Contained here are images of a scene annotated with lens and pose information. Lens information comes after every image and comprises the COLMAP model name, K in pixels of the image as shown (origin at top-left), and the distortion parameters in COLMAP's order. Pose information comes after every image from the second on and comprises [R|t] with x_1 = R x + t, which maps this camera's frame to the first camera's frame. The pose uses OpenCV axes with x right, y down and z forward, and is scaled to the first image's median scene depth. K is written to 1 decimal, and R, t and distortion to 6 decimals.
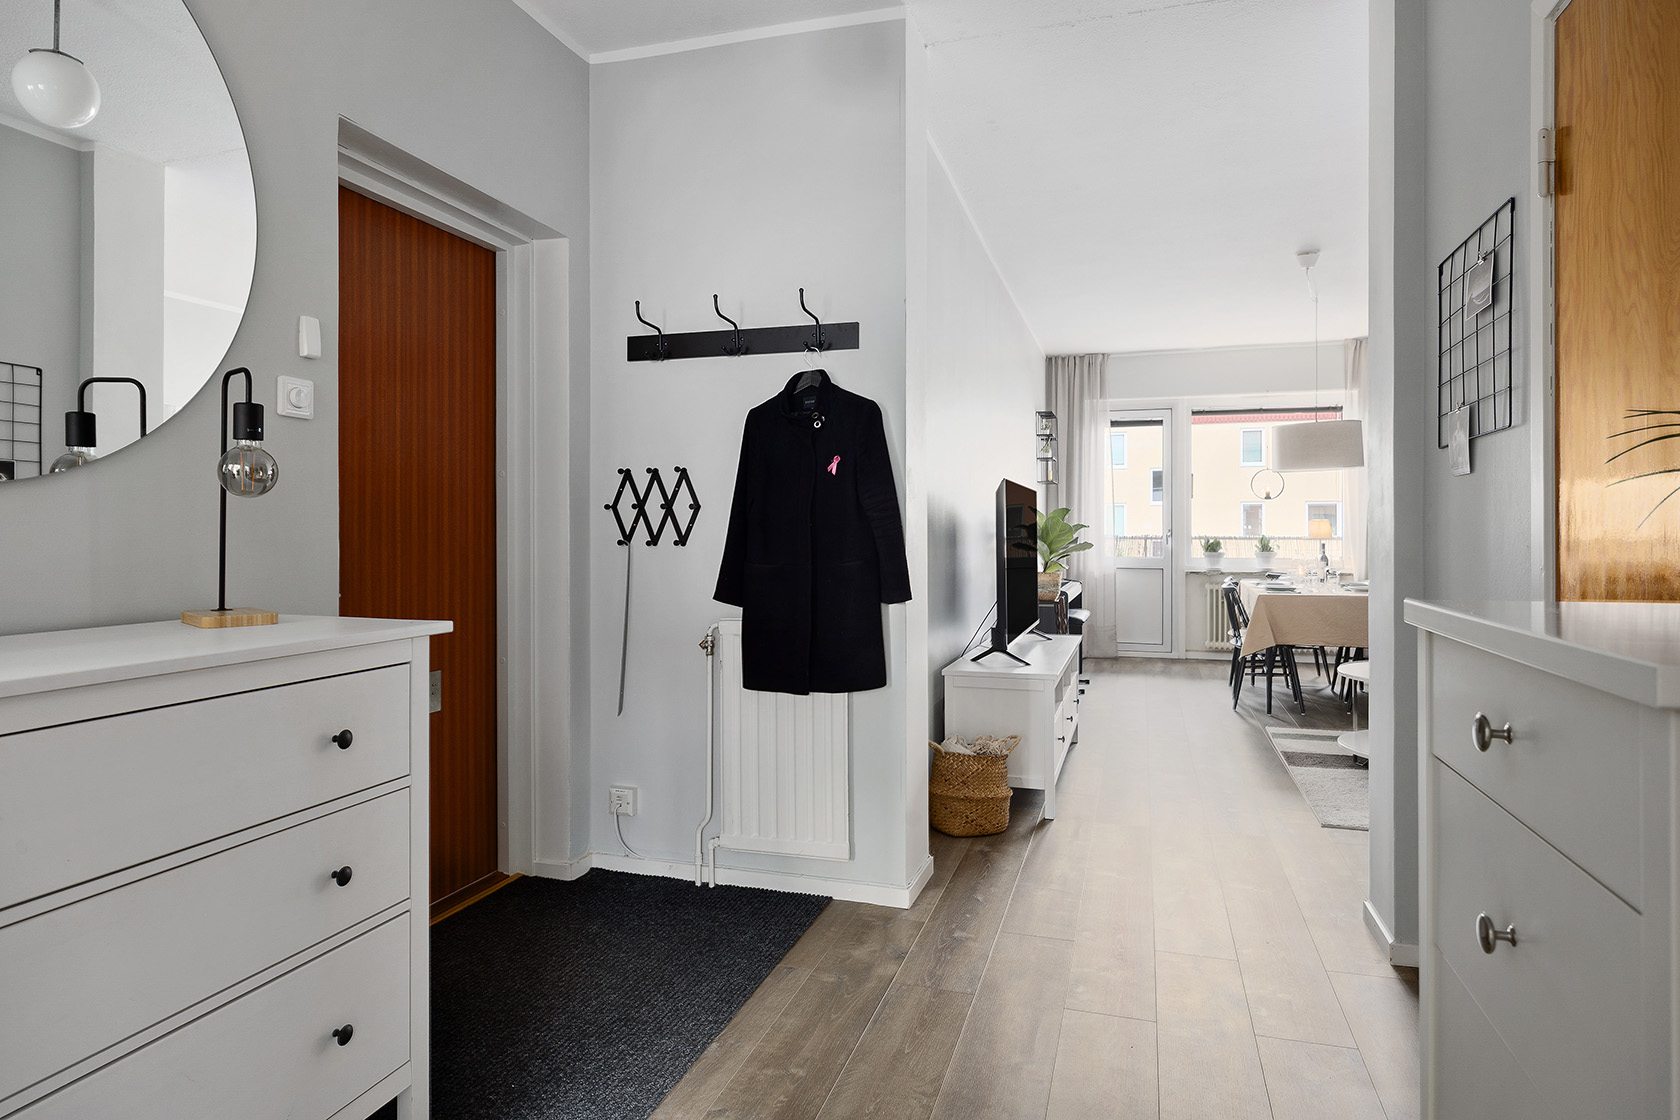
lens RADIAL K [[975.3, 0, 845.7], [0, 975.3, 531.0], [0, 0, 1]] dist [-0.001683, -0.000615]
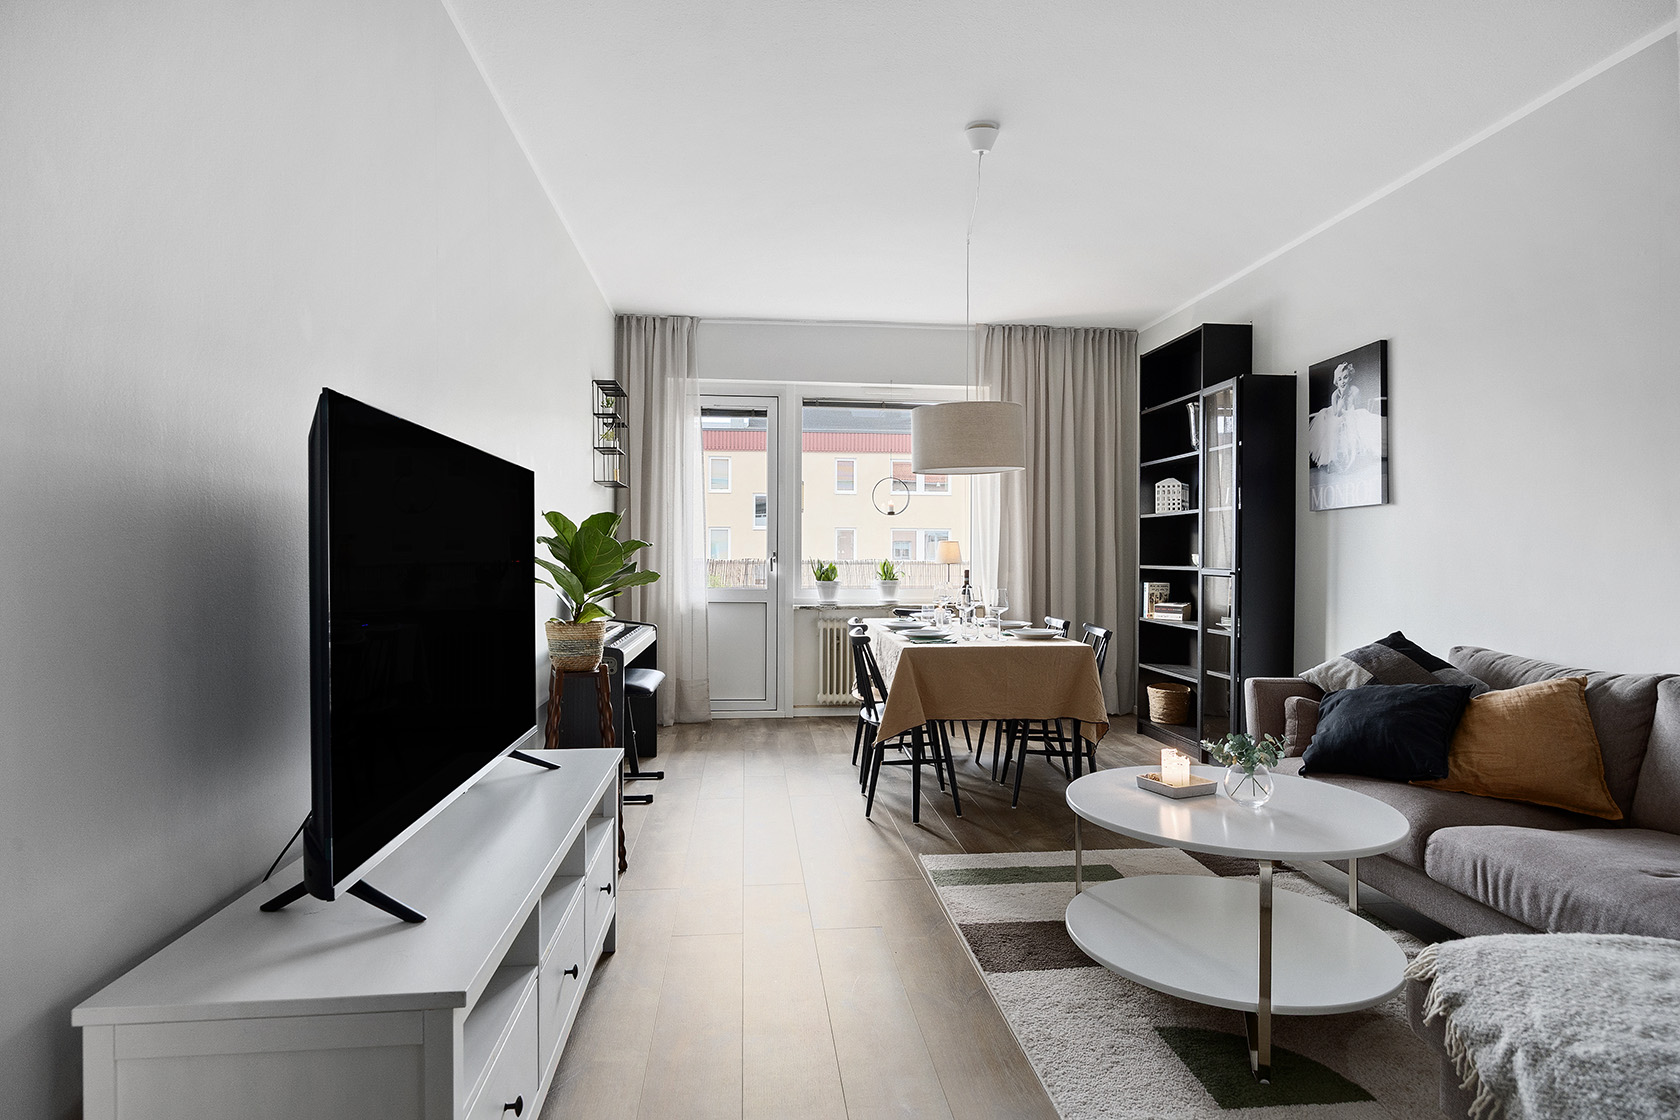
lens RADIAL K [[915.8, 0, 840.0], [0, 915.8, 560.0], [0, 0, 1]] dist [-0.000846, -0.000246]
pose [[0.922299, 0.001841, 0.386472, 0.105740], [-0.004074, 0.999979, 0.004960, 0.000940], [-0.386455, -0.006149, 0.922288, 0.331556]]
